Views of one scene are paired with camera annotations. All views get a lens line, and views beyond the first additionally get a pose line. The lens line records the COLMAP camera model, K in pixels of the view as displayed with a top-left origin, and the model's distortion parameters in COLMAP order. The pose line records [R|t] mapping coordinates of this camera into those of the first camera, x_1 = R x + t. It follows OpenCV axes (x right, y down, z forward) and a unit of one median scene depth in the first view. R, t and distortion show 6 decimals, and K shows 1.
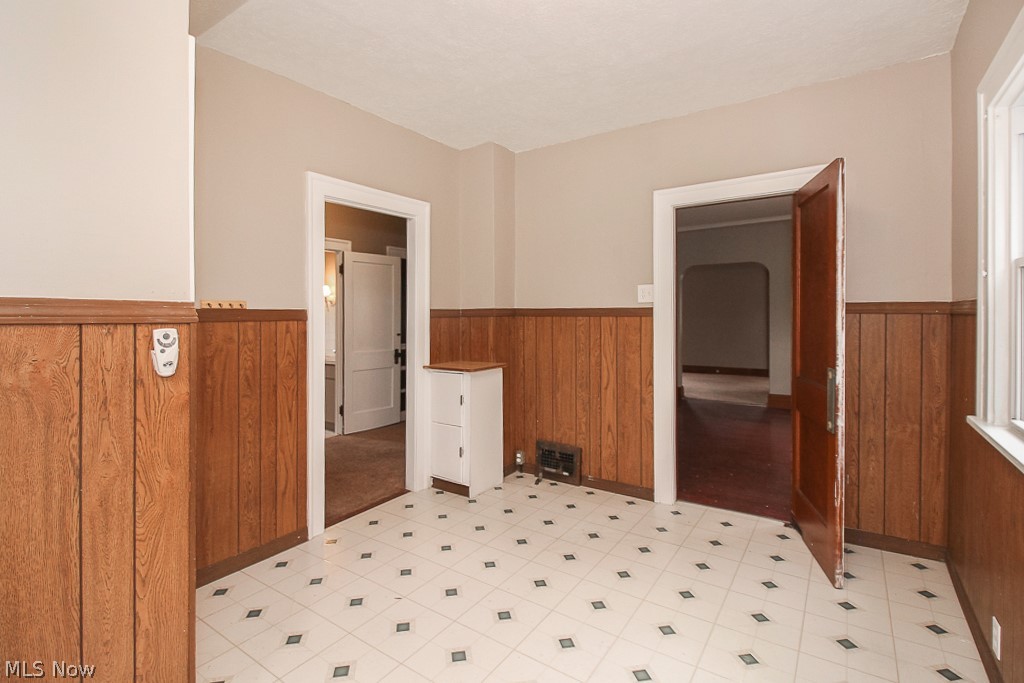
lens RADIAL K [[476.6, 0, 511.8], [0, 476.6, 318.0], [0, 0, 1]] dist [0.000555, -0.003376]
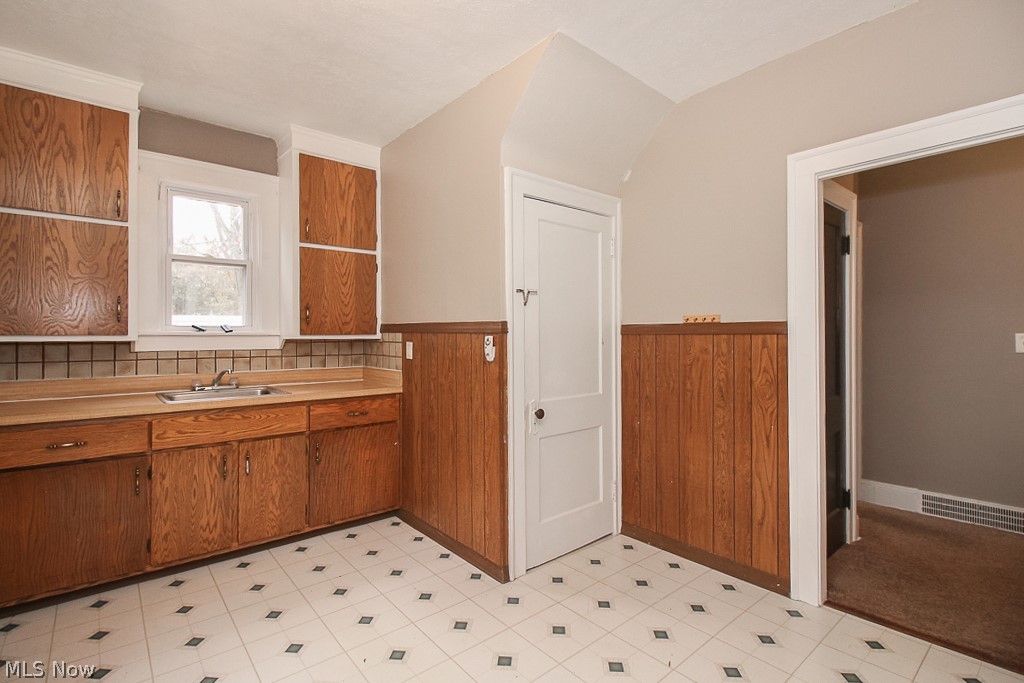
lens RADIAL K [[476.6, 0, 503.9], [0, 476.6, 334.7], [0, 0, 1]] dist [0.000555, -0.003376]
pose [[-0.260905, 0.002870, -0.965360, 0.562097], [-0.004429, 0.999981, 0.004170, 0.005265], [0.965354, 0.005364, -0.260888, 0.811111]]
